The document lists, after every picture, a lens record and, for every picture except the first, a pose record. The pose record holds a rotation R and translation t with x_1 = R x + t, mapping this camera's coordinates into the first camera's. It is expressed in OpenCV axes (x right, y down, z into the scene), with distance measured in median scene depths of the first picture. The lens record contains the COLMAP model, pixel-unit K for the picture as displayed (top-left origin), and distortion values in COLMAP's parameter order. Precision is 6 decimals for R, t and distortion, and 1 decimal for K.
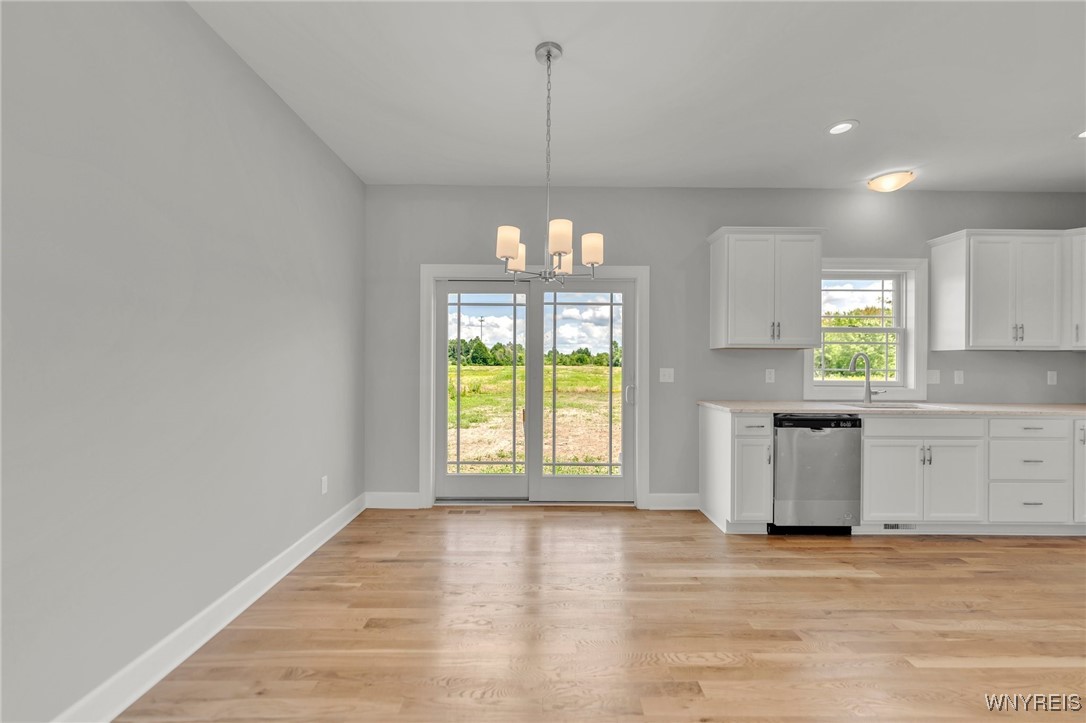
lens RADIAL K [[435.6, 0, 544.1], [0, 435.6, 363.0], [0, 0, 1]] dist [0.001125, -0.000073]
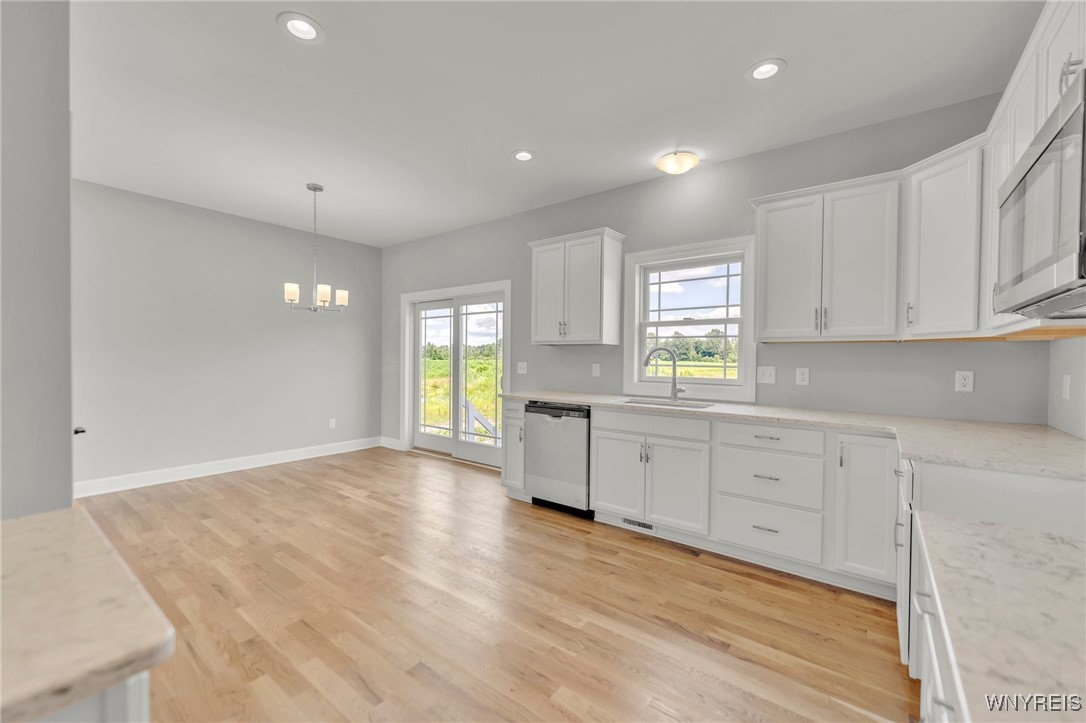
lens RADIAL K [[439.6, 0, 546.4], [0, 439.6, 363.7], [0, 0, 1]] dist [0.000153, 0.000077]
pose [[0.787988, 0.009066, -0.615624, 1.198594], [-0.004716, 0.999951, 0.008690, 0.005501], [0.615672, -0.003944, 0.787992, 0.087091]]
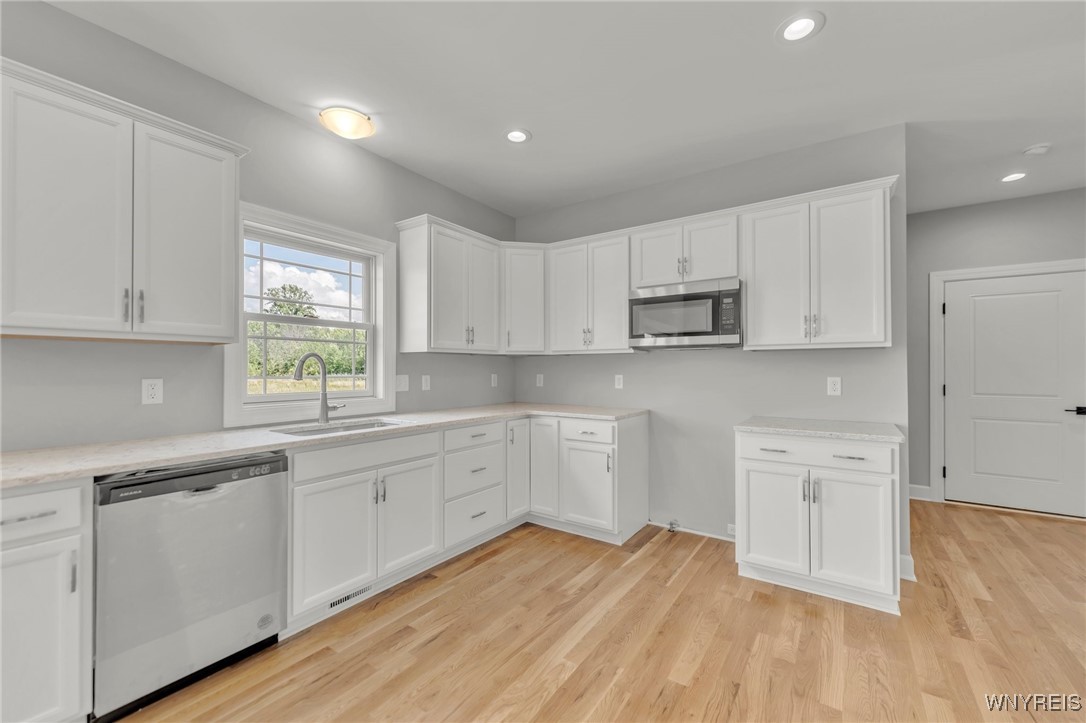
lens RADIAL K [[435.6, 0, 544.1], [0, 435.6, 363.0], [0, 0, 1]] dist [0.001125, -0.000073]
pose [[0.575503, 0.002725, 0.817795, 0.390692], [0.004771, 0.999966, -0.006689, -0.000586], [-0.817785, 0.007751, 0.575471, 0.307936]]
